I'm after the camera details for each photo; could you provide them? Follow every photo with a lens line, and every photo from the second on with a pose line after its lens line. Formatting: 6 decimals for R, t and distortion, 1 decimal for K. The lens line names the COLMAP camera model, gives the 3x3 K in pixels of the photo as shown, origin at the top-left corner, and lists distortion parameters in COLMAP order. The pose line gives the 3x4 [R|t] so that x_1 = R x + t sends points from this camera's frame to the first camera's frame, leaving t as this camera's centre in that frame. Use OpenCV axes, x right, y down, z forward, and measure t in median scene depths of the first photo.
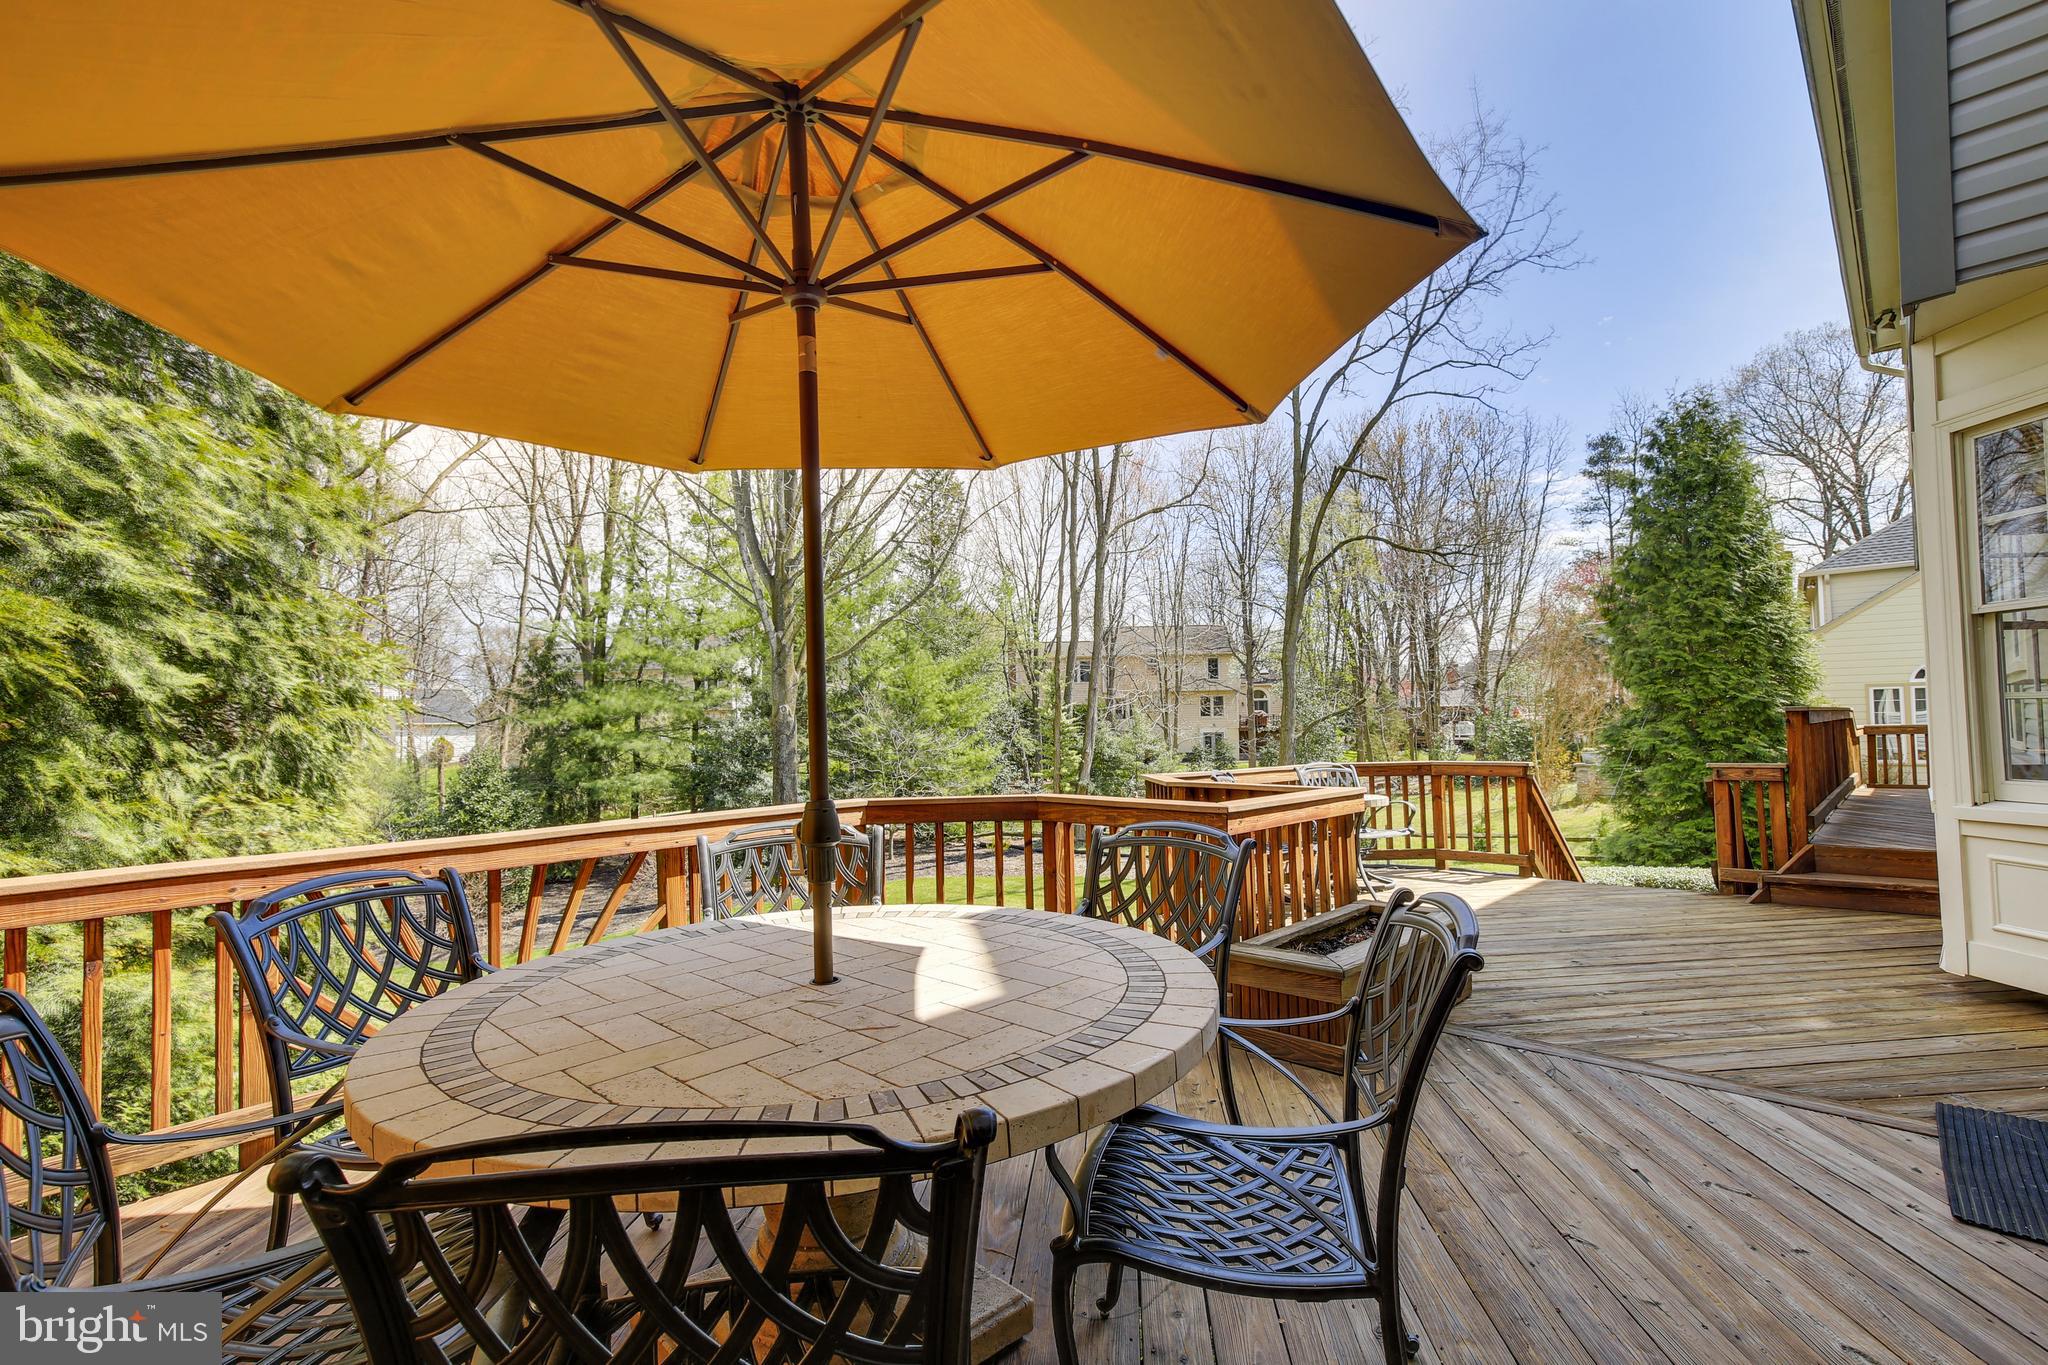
lens RADIAL K [[943.0, 0, 1015.4], [0, 943.0, 704.4], [0, 0, 1]] dist [0.007543, 0.000811]
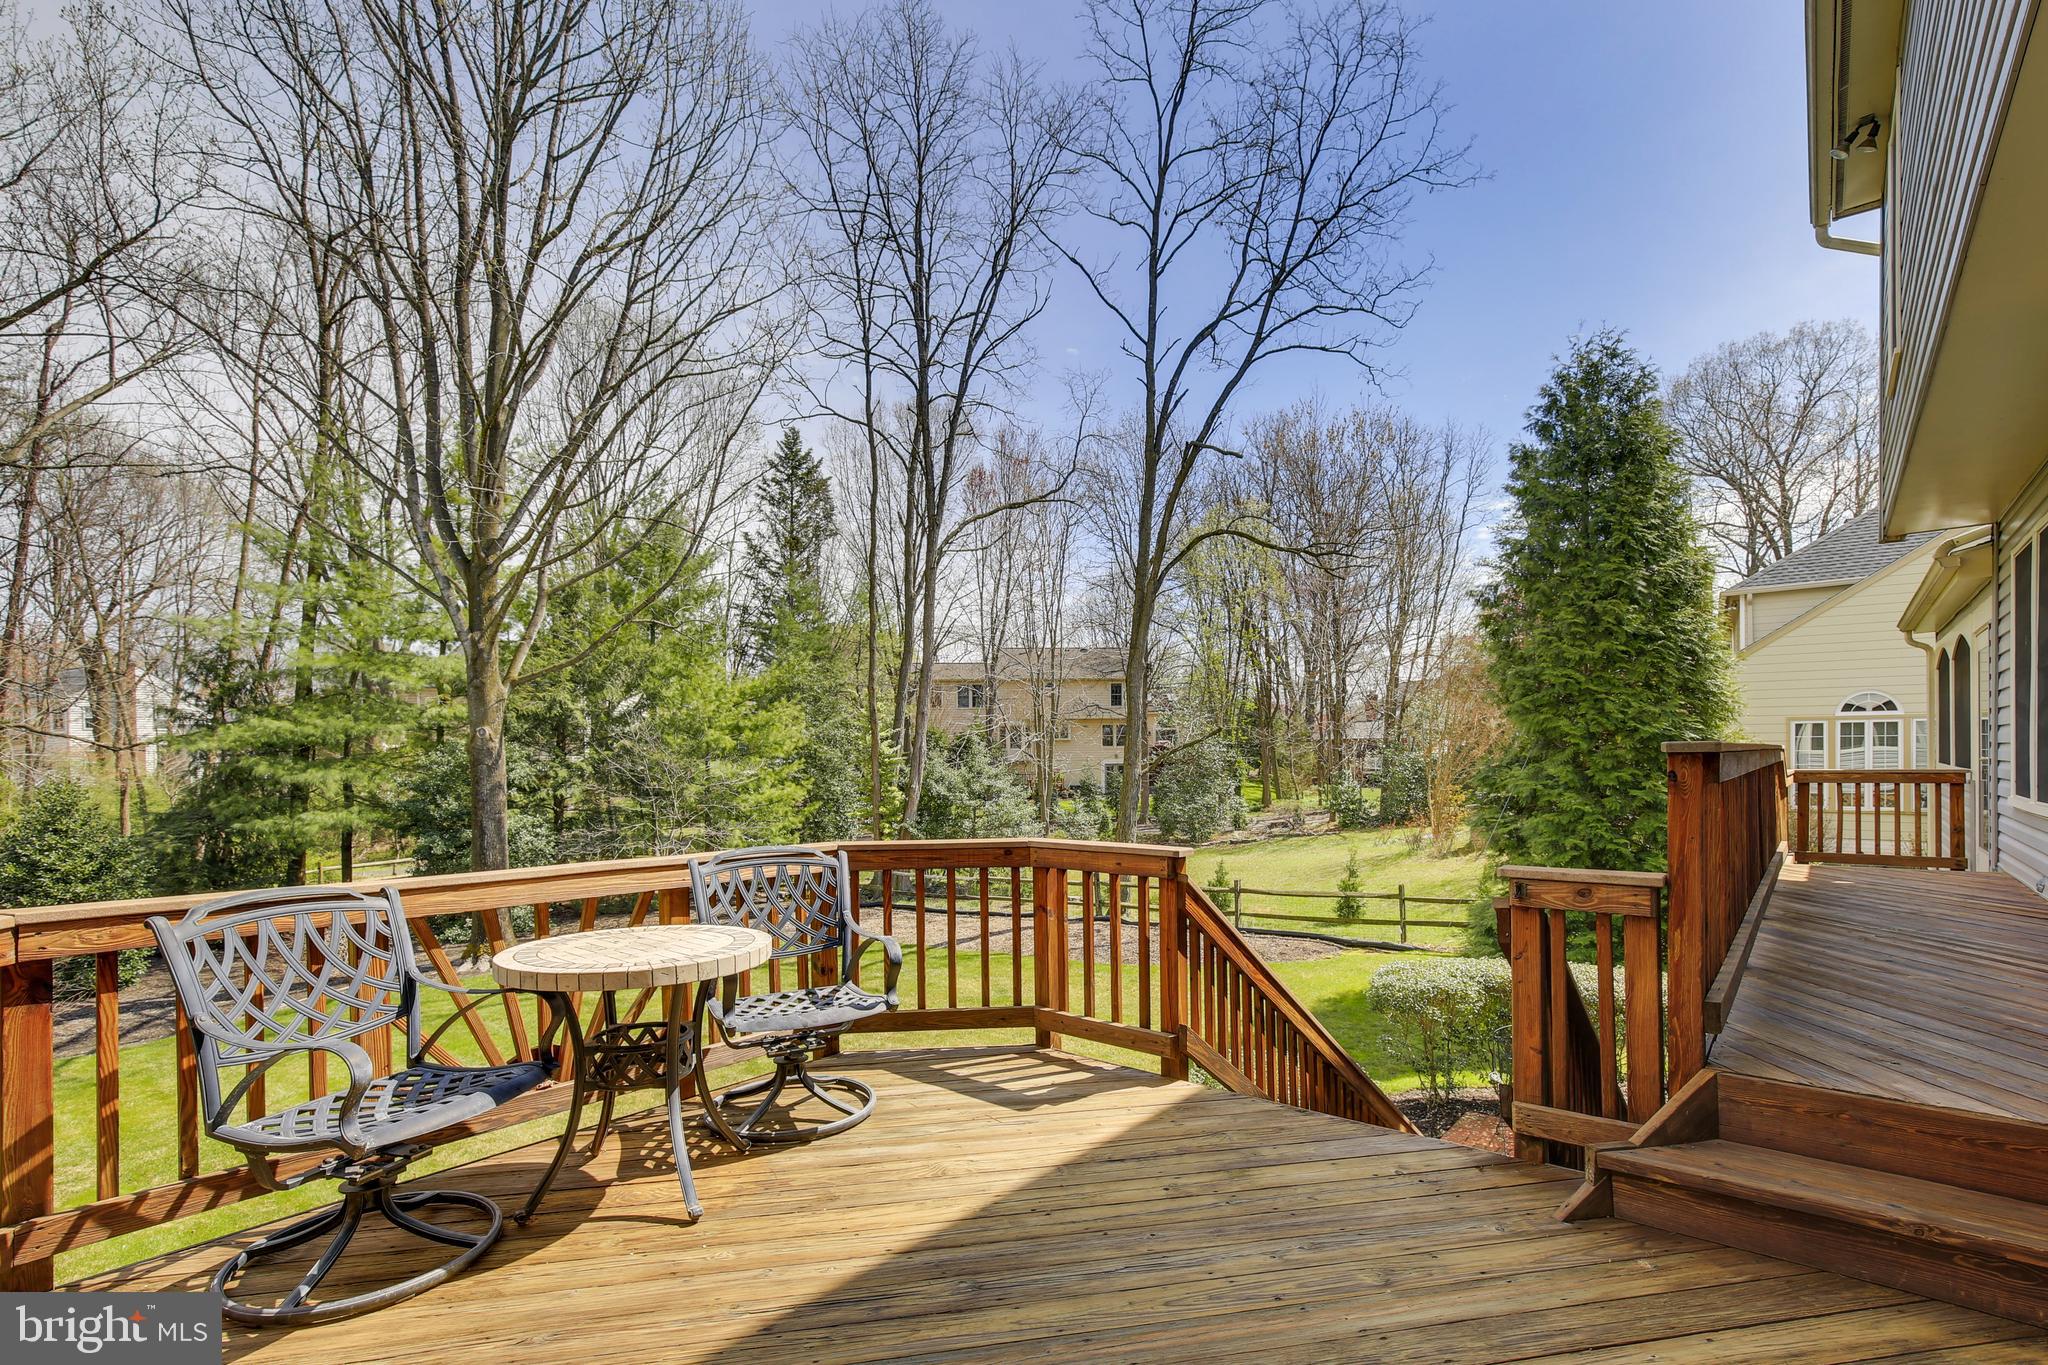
lens RADIAL K [[962.1, 0, 1025.4], [0, 962.1, 770.3], [0, 0, 1]] dist [-0.000861, 0.006465]
pose [[0.997592, 0.008630, 0.068820, 0.189935], [-0.011309, 0.999189, 0.038634, 0.000652], [-0.068431, -0.039320, 0.996881, 0.225552]]
